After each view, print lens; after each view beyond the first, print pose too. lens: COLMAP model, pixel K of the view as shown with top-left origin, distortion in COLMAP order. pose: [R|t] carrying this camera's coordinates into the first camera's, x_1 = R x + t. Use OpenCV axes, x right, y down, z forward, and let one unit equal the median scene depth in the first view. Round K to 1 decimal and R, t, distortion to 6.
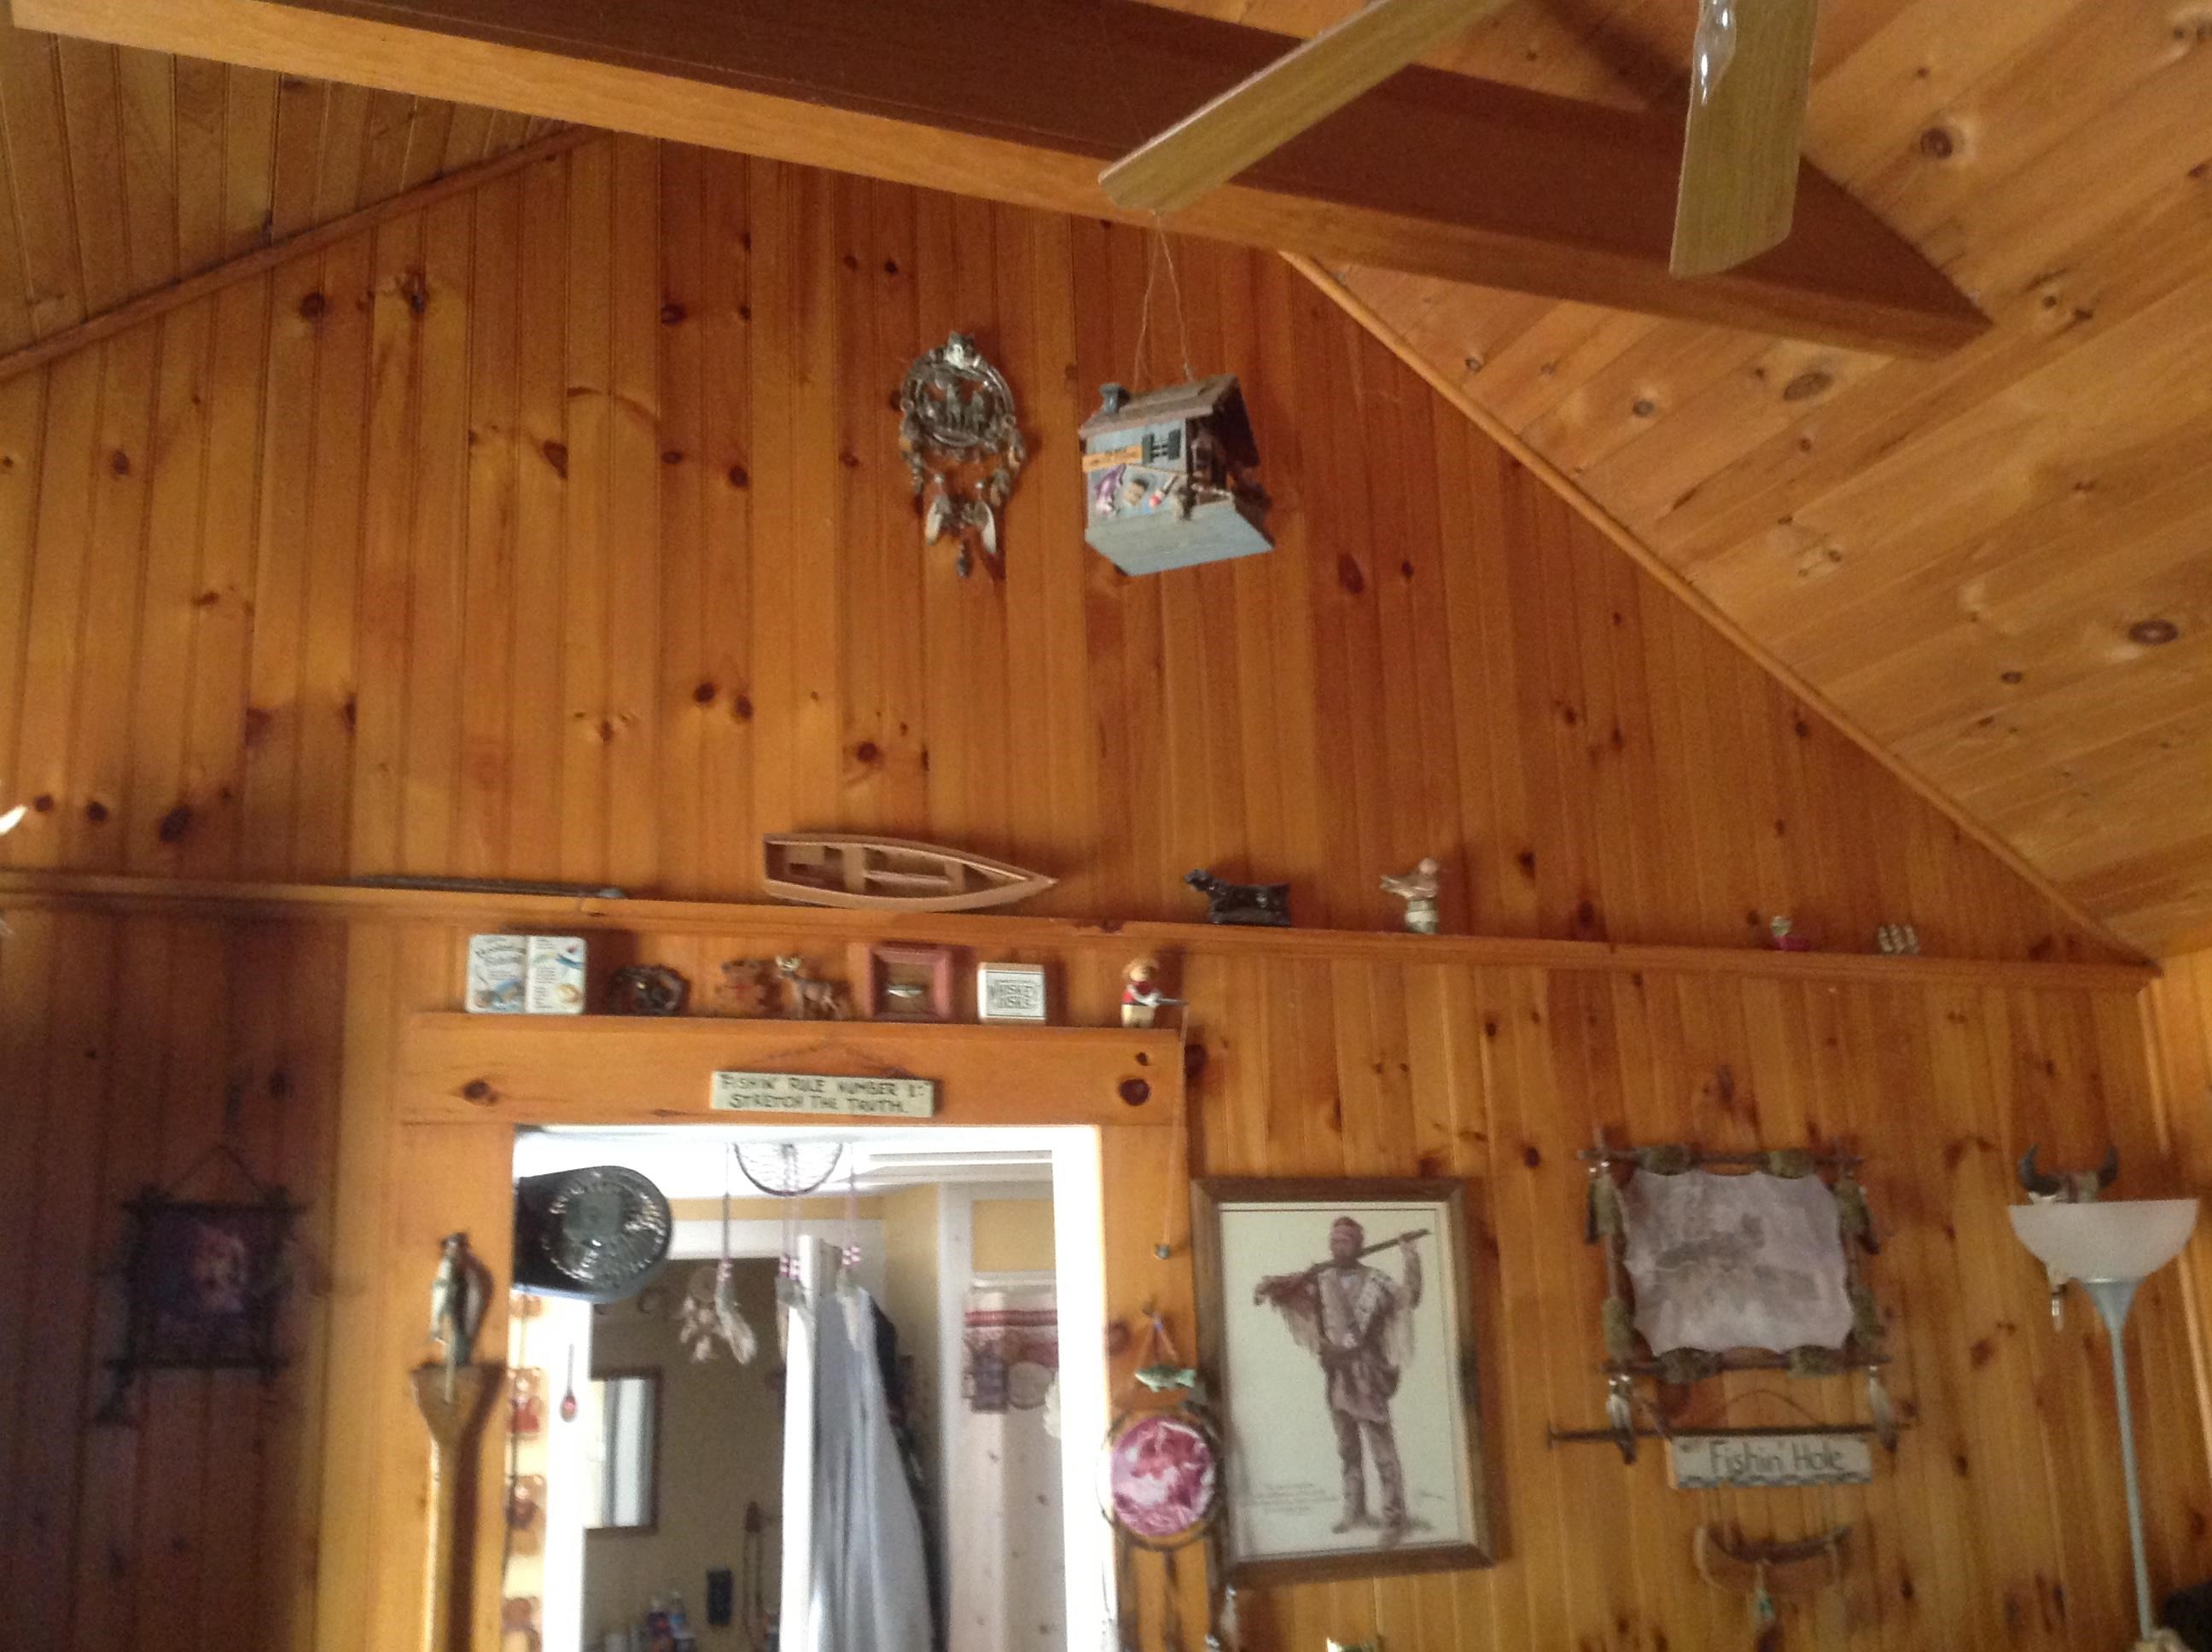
lens RADIAL K [[2096.3, 0, 1094.0], [0, 2096.3, 866.1], [0, 0, 1]] dist [0.191484, -0.418209]
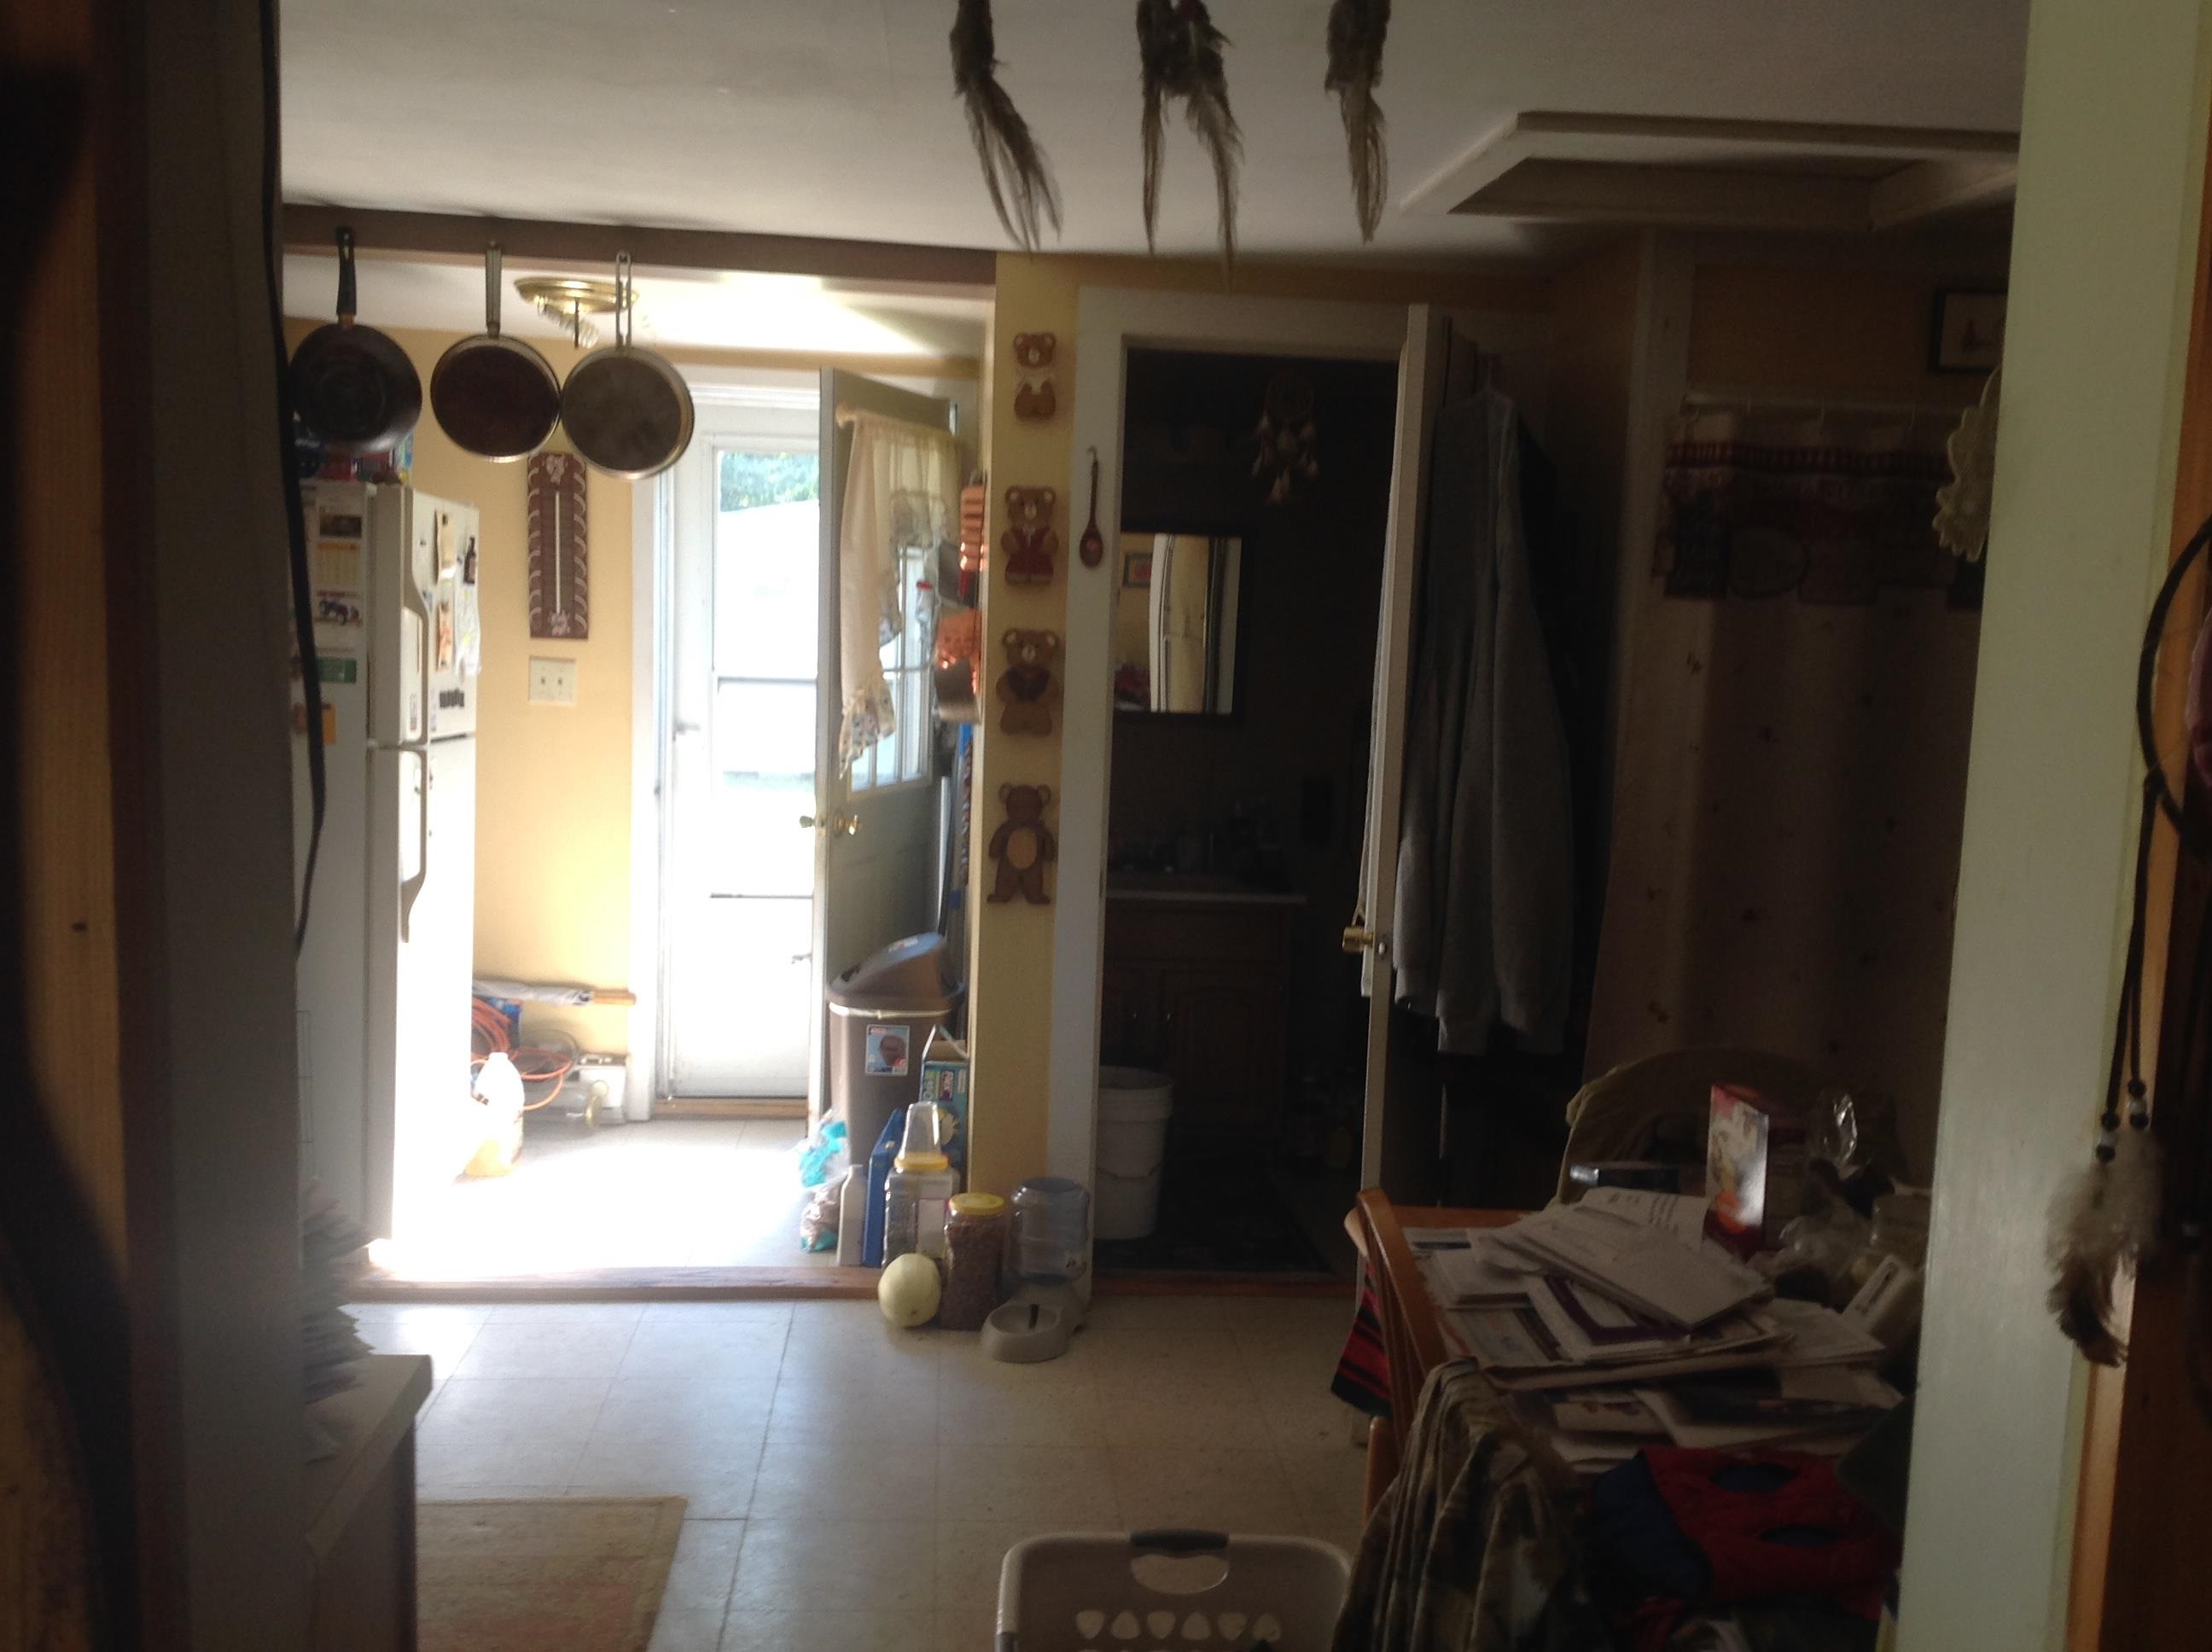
lens RADIAL K [[2096.3, 0, 1094.0], [0, 2096.3, 866.1], [0, 0, 1]] dist [0.191484, -0.418209]
pose [[0.956643, 0.104617, -0.271826, -0.039179], [0.007344, 0.924307, 0.381580, 0.084832], [0.291170, -0.367032, 0.883463, 0.346183]]
